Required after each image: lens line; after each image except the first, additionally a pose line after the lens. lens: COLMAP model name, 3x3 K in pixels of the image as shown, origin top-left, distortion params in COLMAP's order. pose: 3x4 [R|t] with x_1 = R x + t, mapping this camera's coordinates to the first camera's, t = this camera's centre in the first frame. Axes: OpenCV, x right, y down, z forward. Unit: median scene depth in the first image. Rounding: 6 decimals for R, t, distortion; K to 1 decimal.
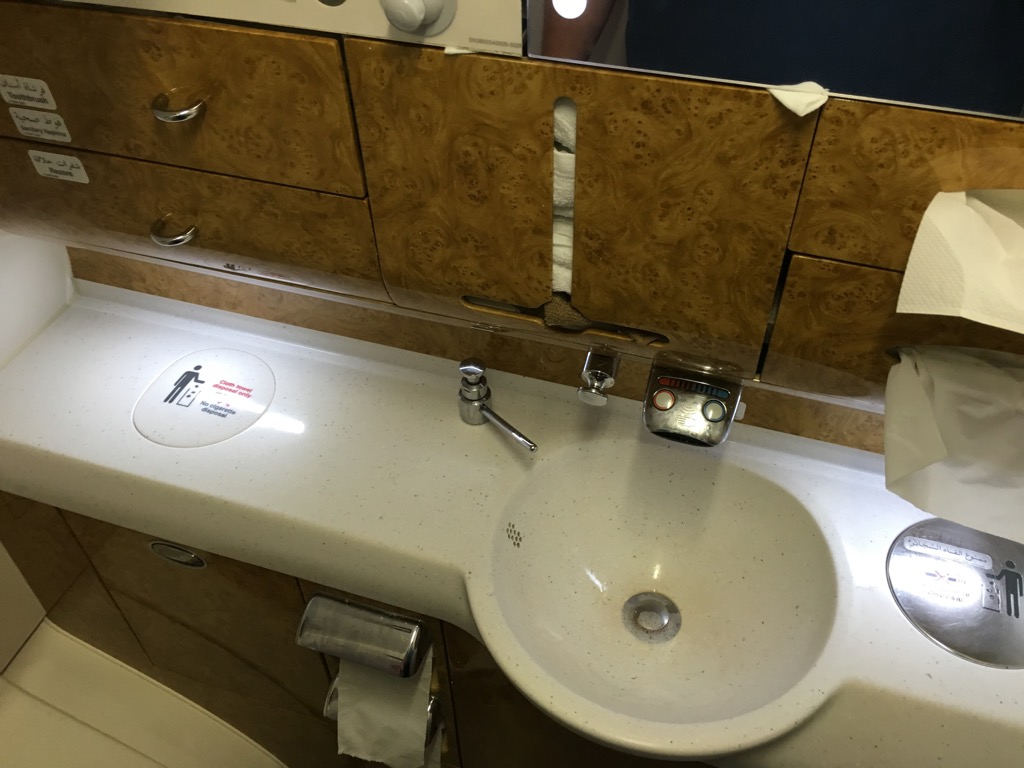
lens RADIAL K [[846.9, 0, 512.0], [0, 846.9, 384.0], [0, 0, 1]] dist [0.059304, -0.097385]
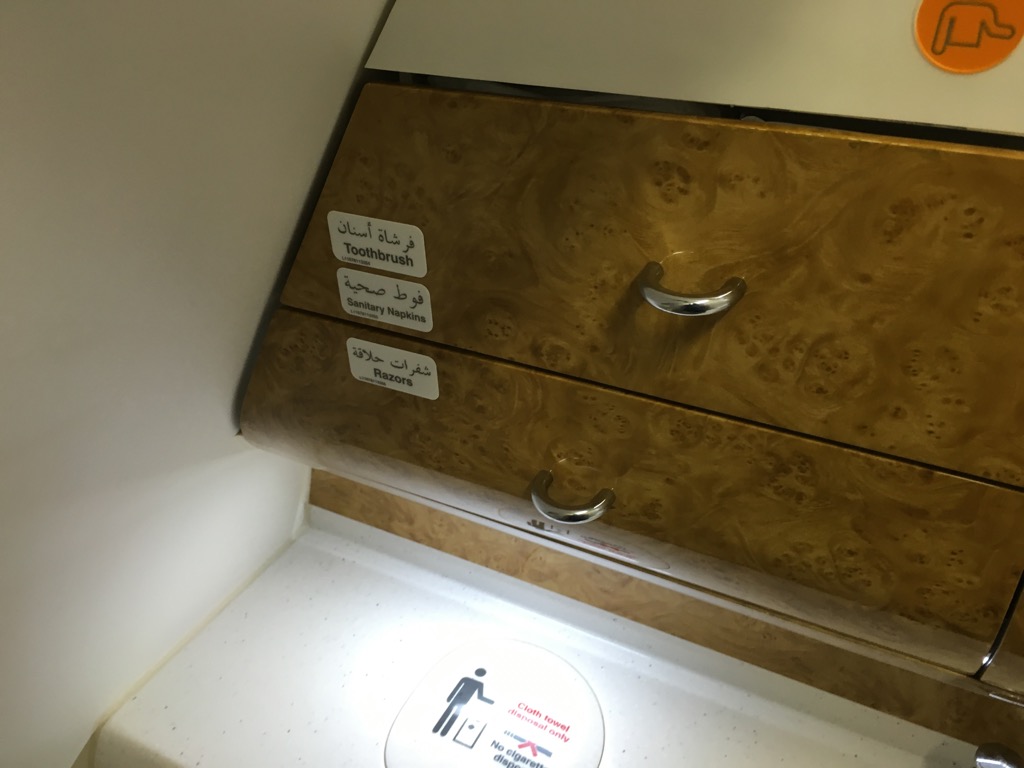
lens RADIAL K [[890.5, 0, 512.0], [0, 890.5, 384.0], [0, 0, 1]] dist [0.051350, -0.118697]
pose [[0.985143, 0.083705, -0.149958, -0.388099], [-0.114270, 0.971321, -0.208514, -0.135781], [0.128204, 0.222552, 0.966455, 0.452499]]
